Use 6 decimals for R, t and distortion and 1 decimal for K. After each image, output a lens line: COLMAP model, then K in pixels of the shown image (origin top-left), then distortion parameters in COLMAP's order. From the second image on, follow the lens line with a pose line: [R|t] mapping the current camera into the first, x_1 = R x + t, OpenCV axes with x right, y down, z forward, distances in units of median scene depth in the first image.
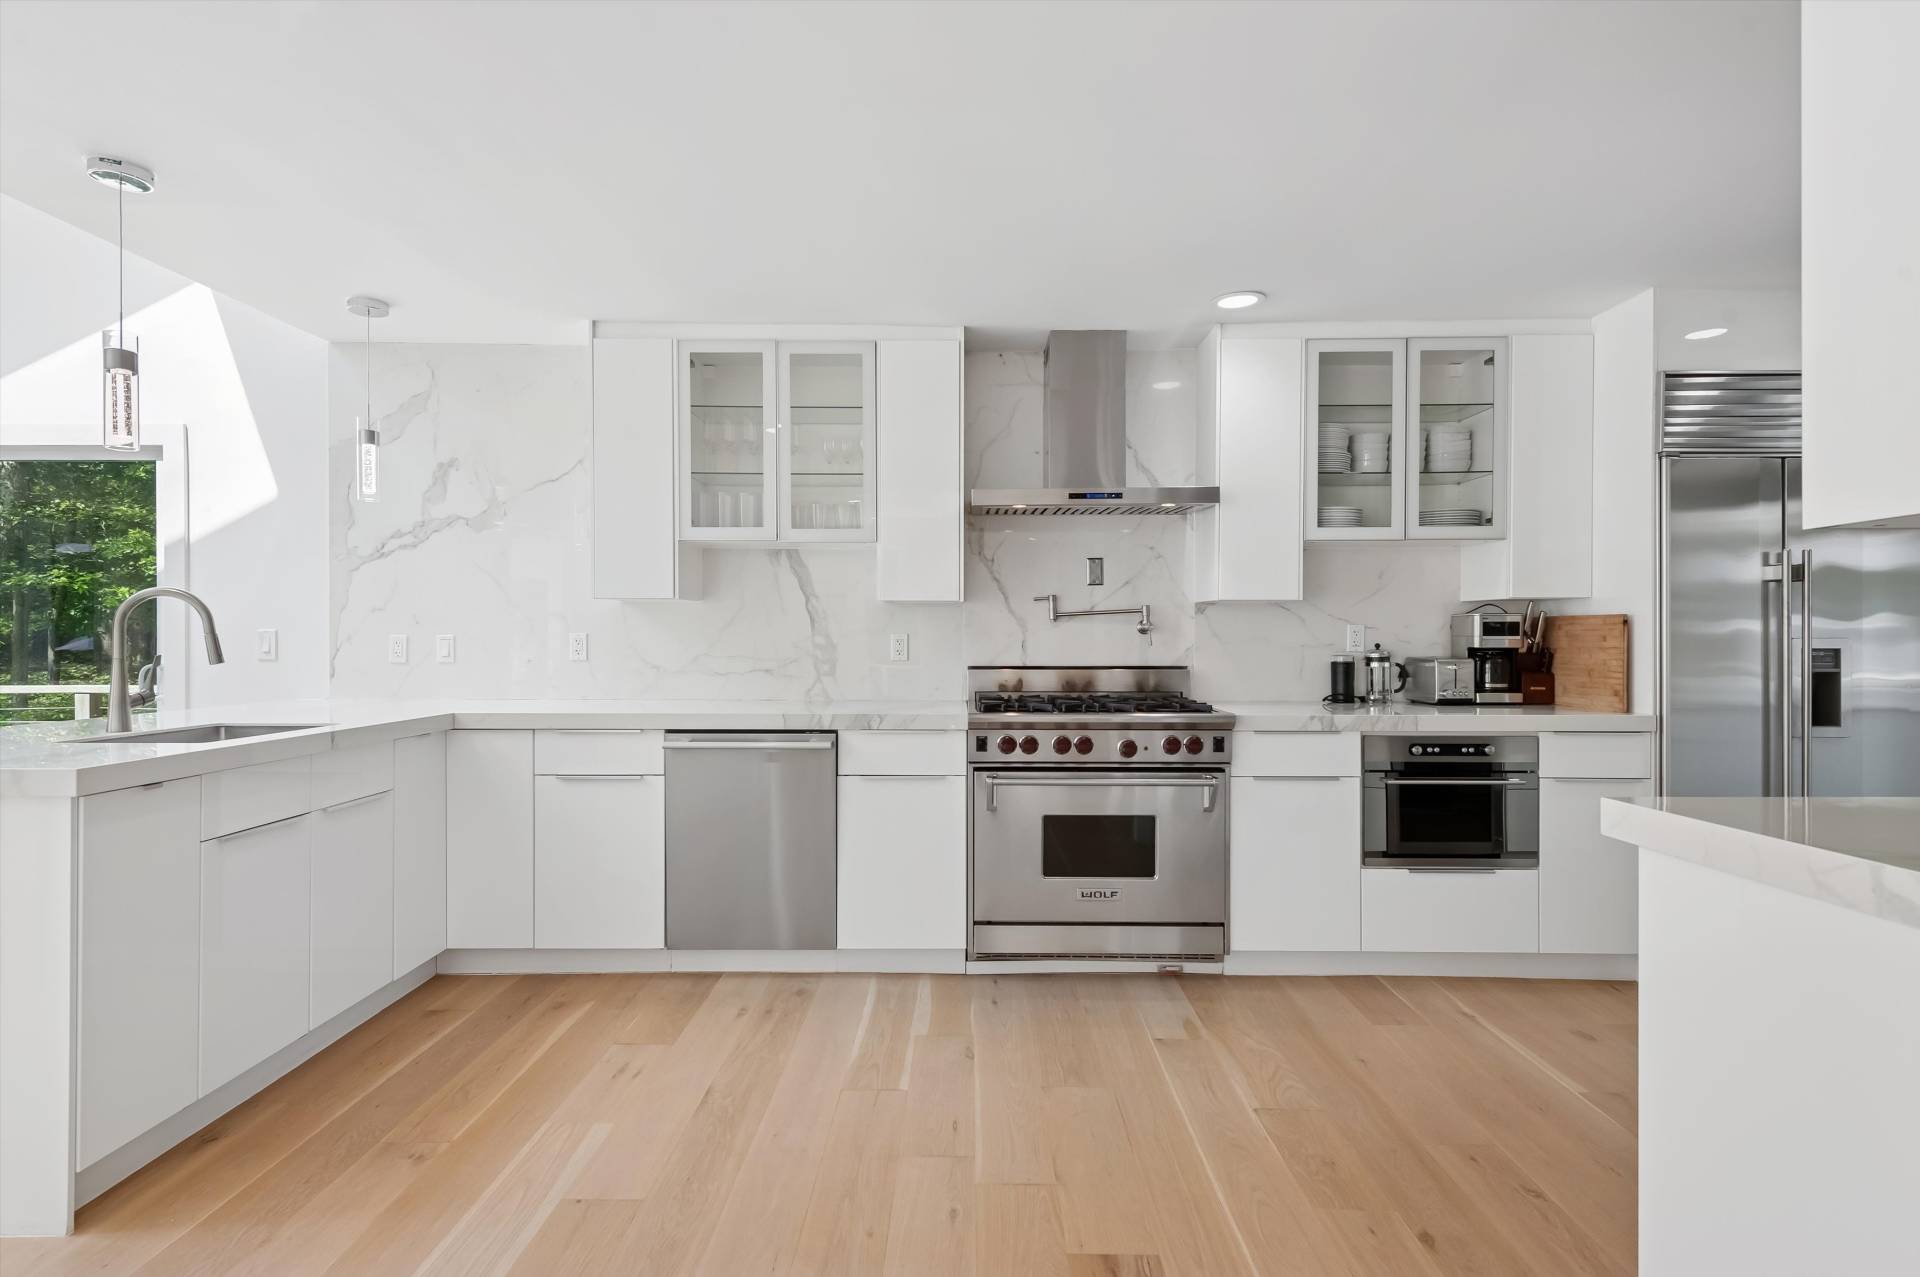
lens RADIAL K [[945.5, 0, 951.9], [0, 945.5, 637.1], [0, 0, 1]] dist [0.022419, -0.000367]
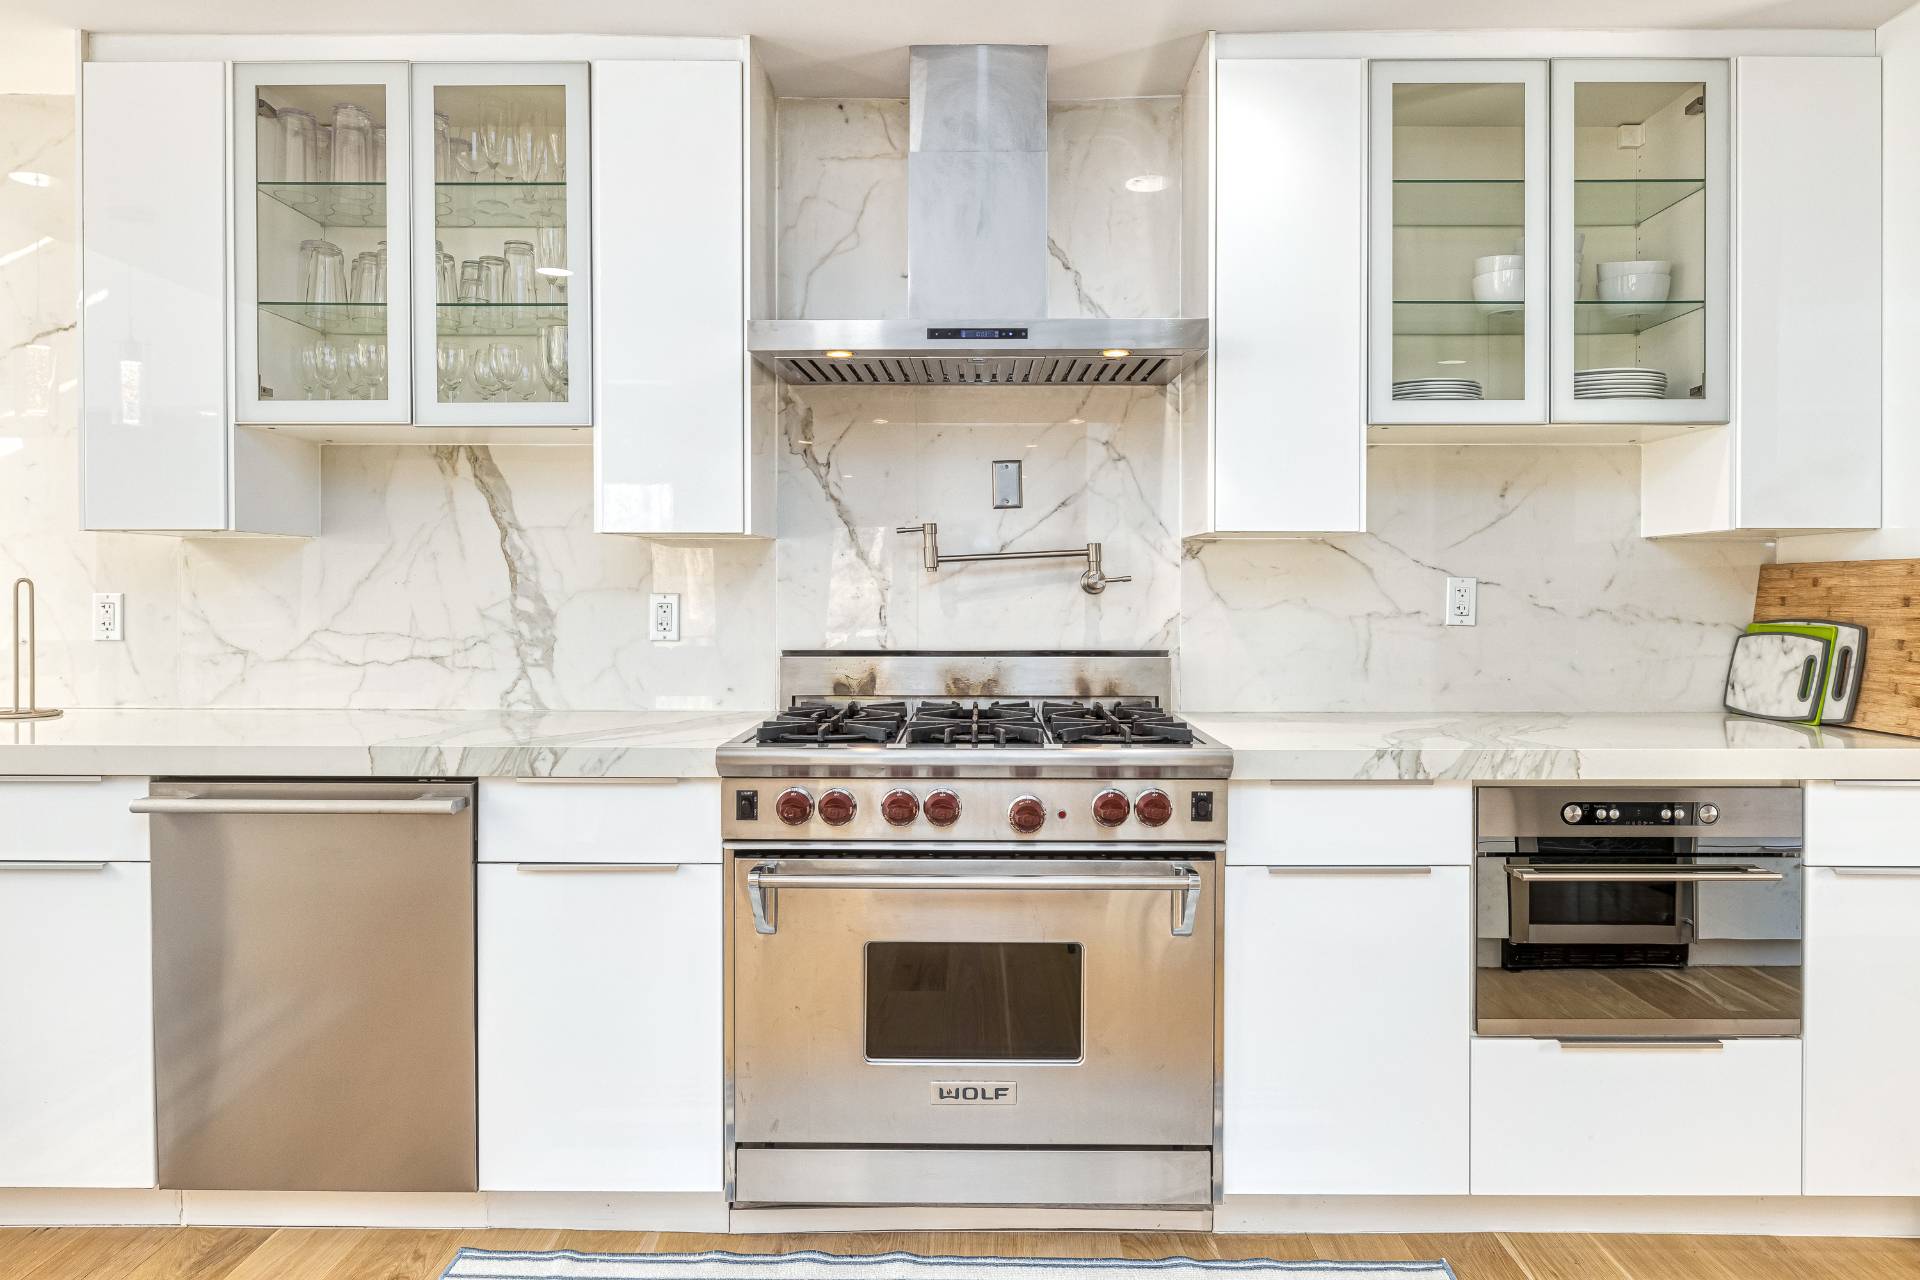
lens RADIAL K [[1171.6, 0, 963.4], [0, 1171.6, 594.1], [0, 0, 1]] dist [-0.016632, 0.005916]
pose [[1.000000, -0.000505, -0.000781, 0.136956], [0.000504, 0.999999, -0.001299, -0.002435], [0.000782, 0.001298, 0.999999, 0.323141]]
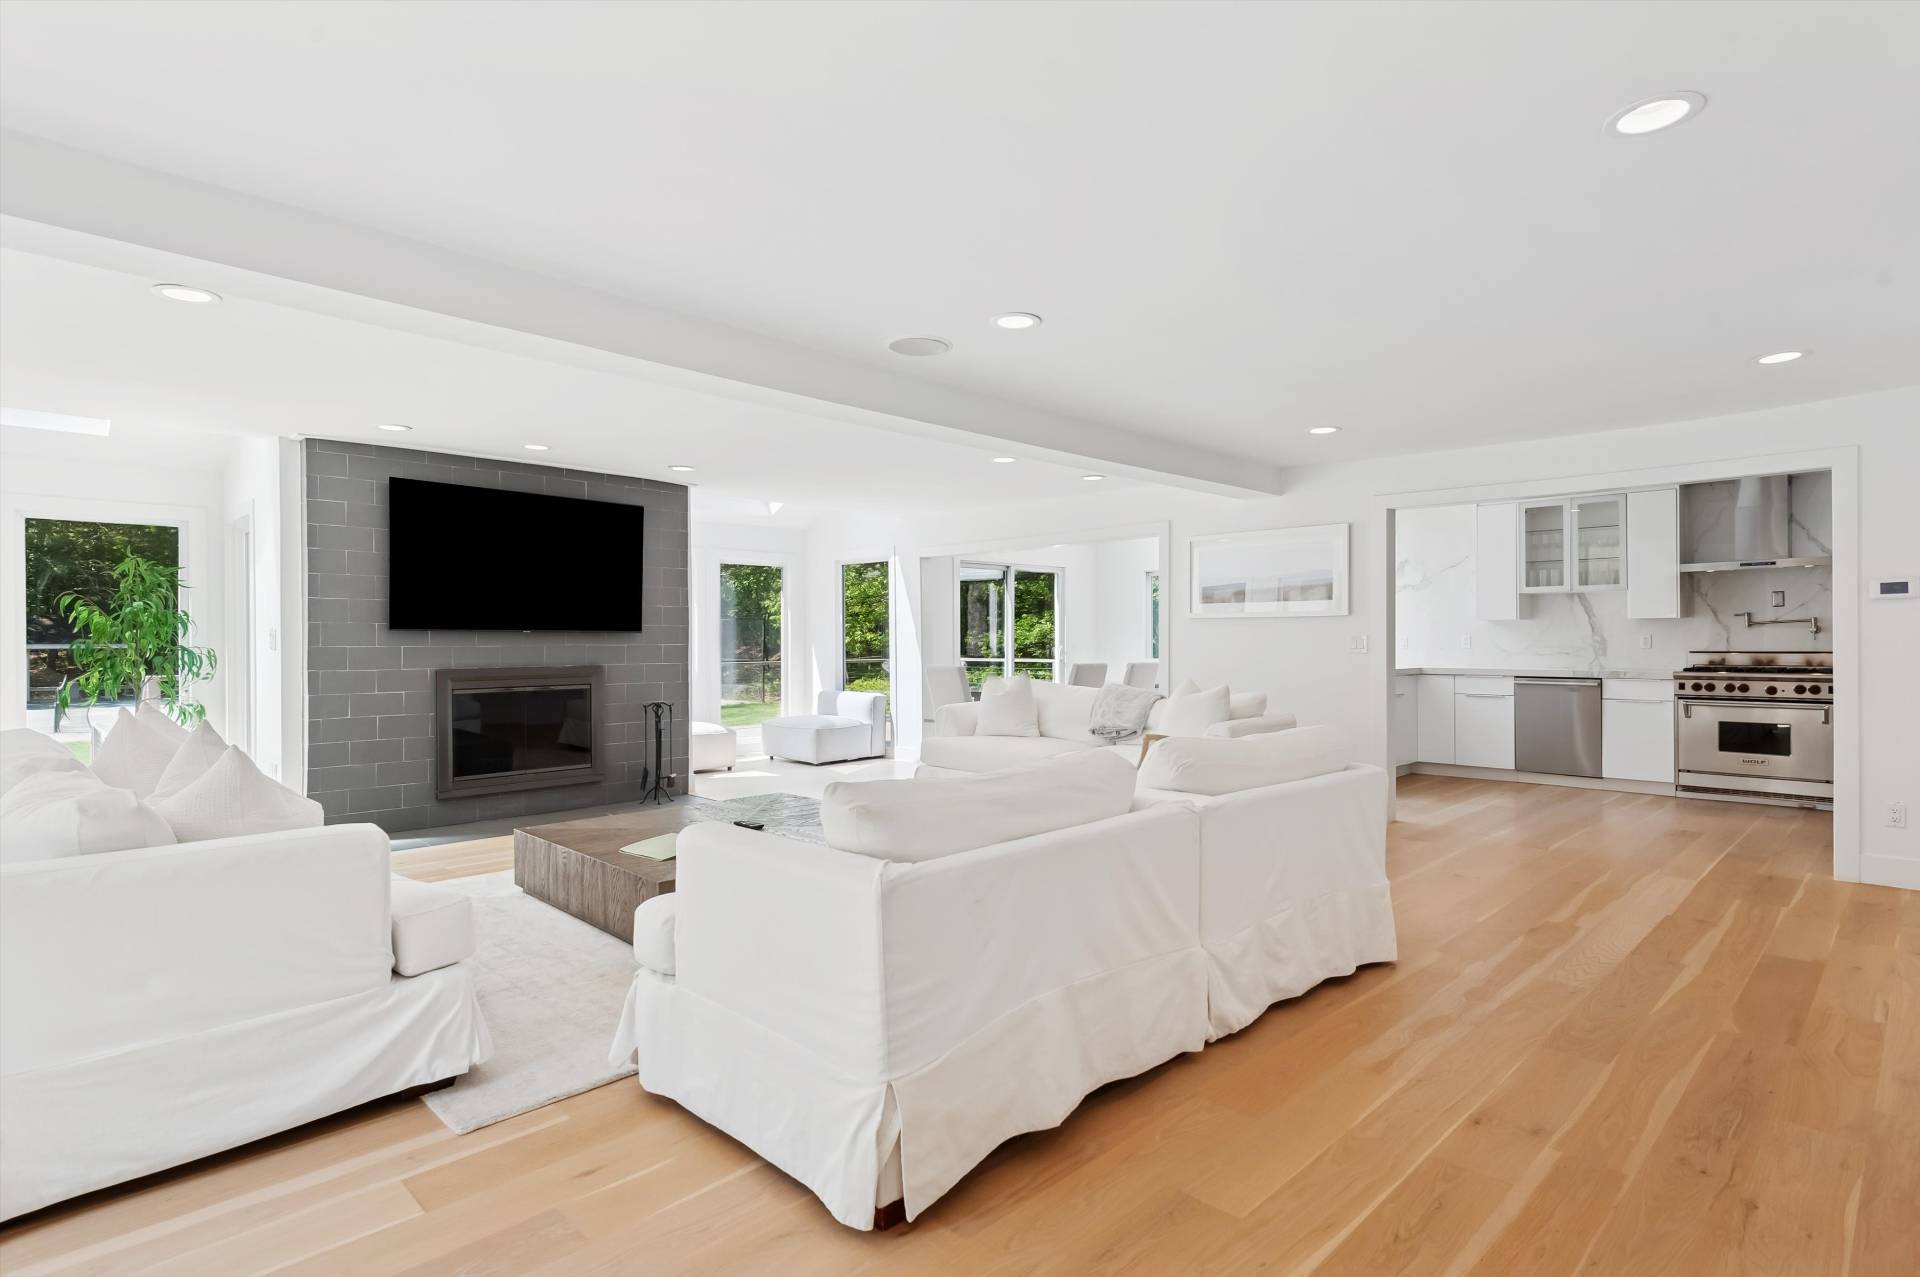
lens RADIAL K [[968.0, 0, 950.4], [0, 968.0, 644.9], [0, 0, 1]] dist [0.004722, 0.000705]
pose [[0.713999, 0.000296, -0.700146, 0.349518], [0.005488, 0.999967, 0.006019, -0.001938], [0.700125, -0.008140, 0.713974, -1.552217]]
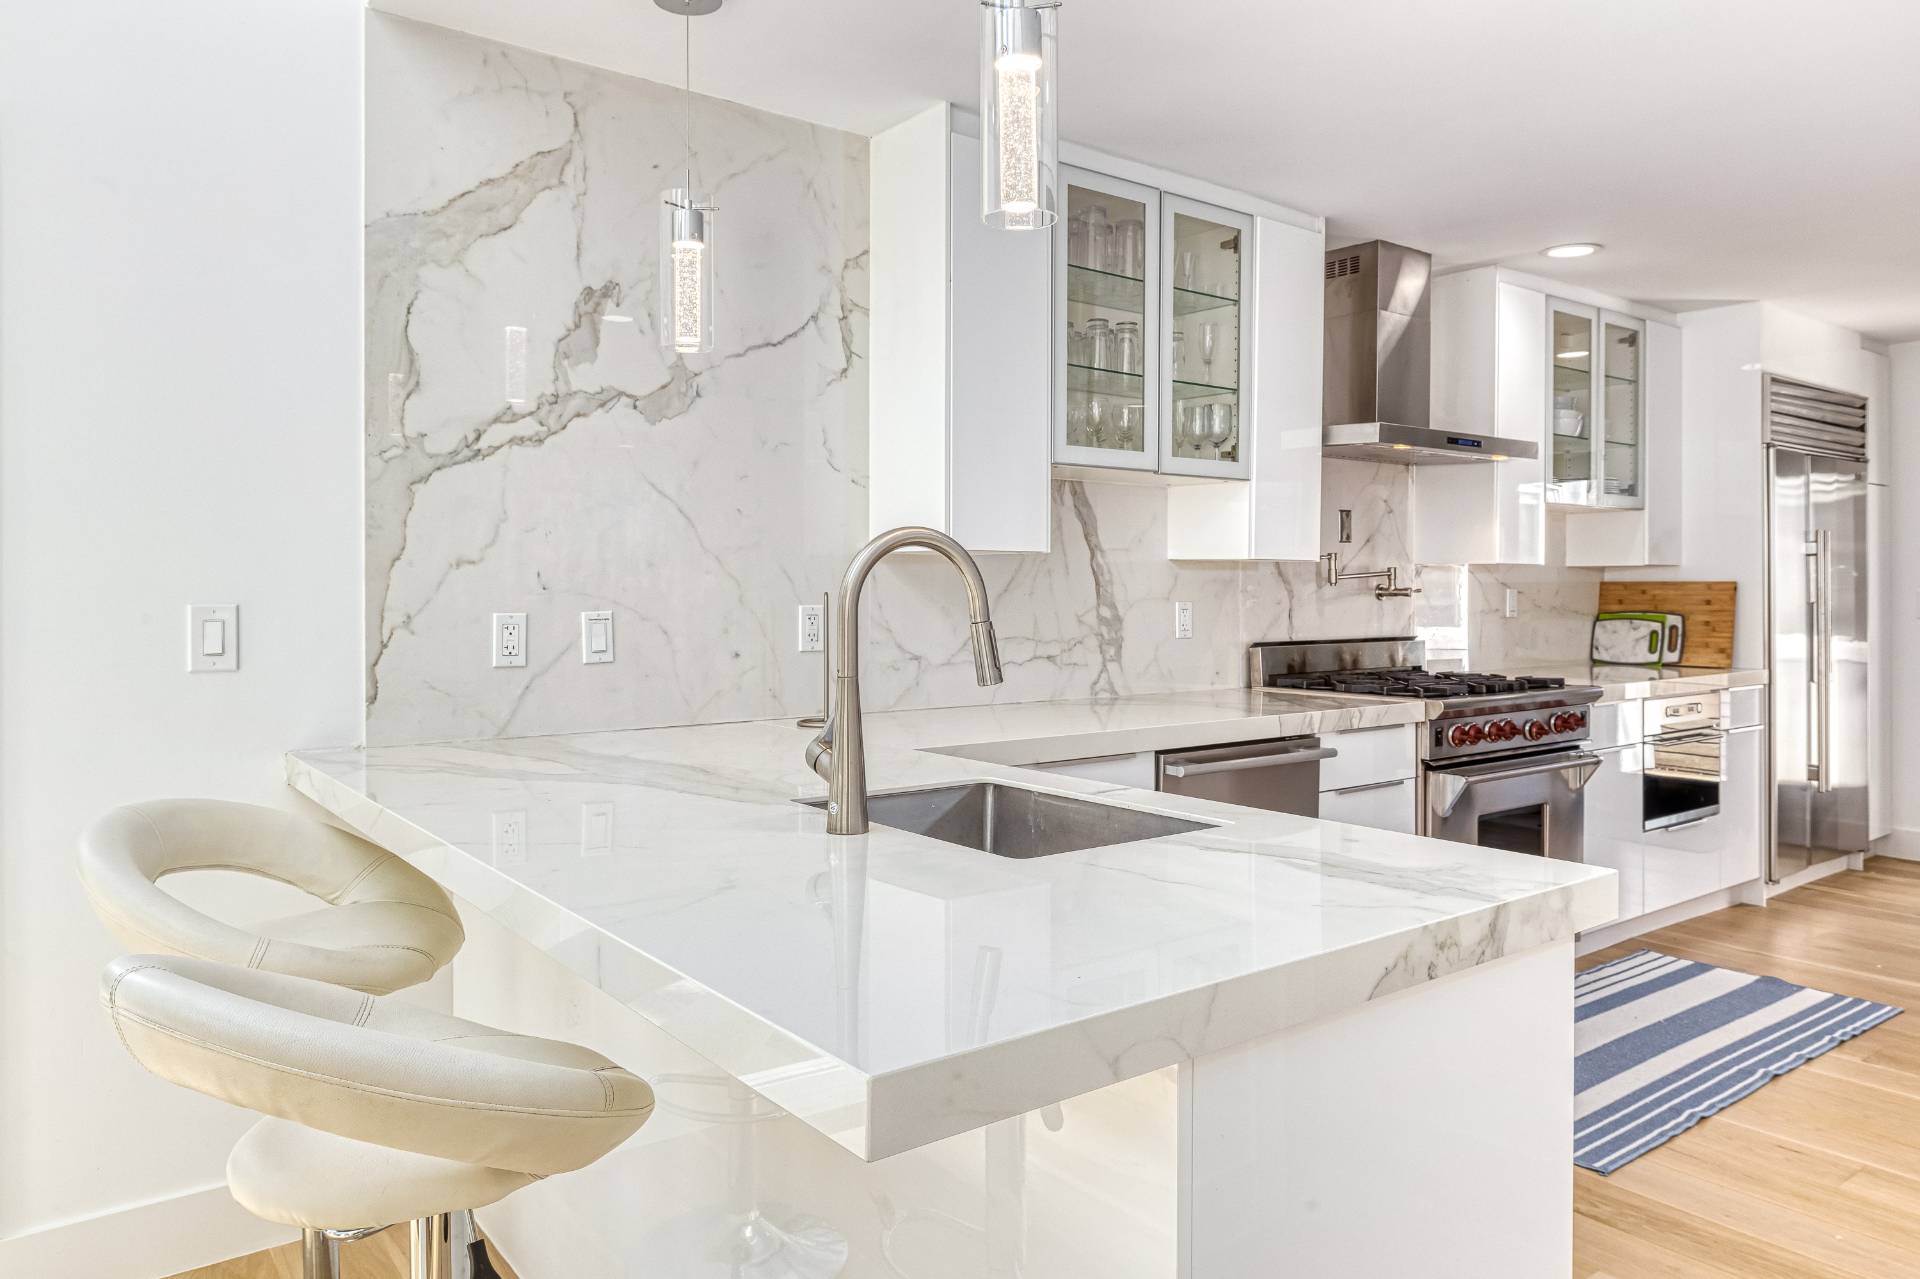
lens RADIAL K [[1254.2, 0, 953.3], [0, 1254.2, 583.6], [0, 0, 1]] dist [-0.006303, -0.000498]
pose [[0.797872, 0.000935, 0.602826, -0.872718], [0.001361, 0.999993, -0.003353, -0.016401], [-0.602826, 0.003496, 0.797865, 0.349952]]
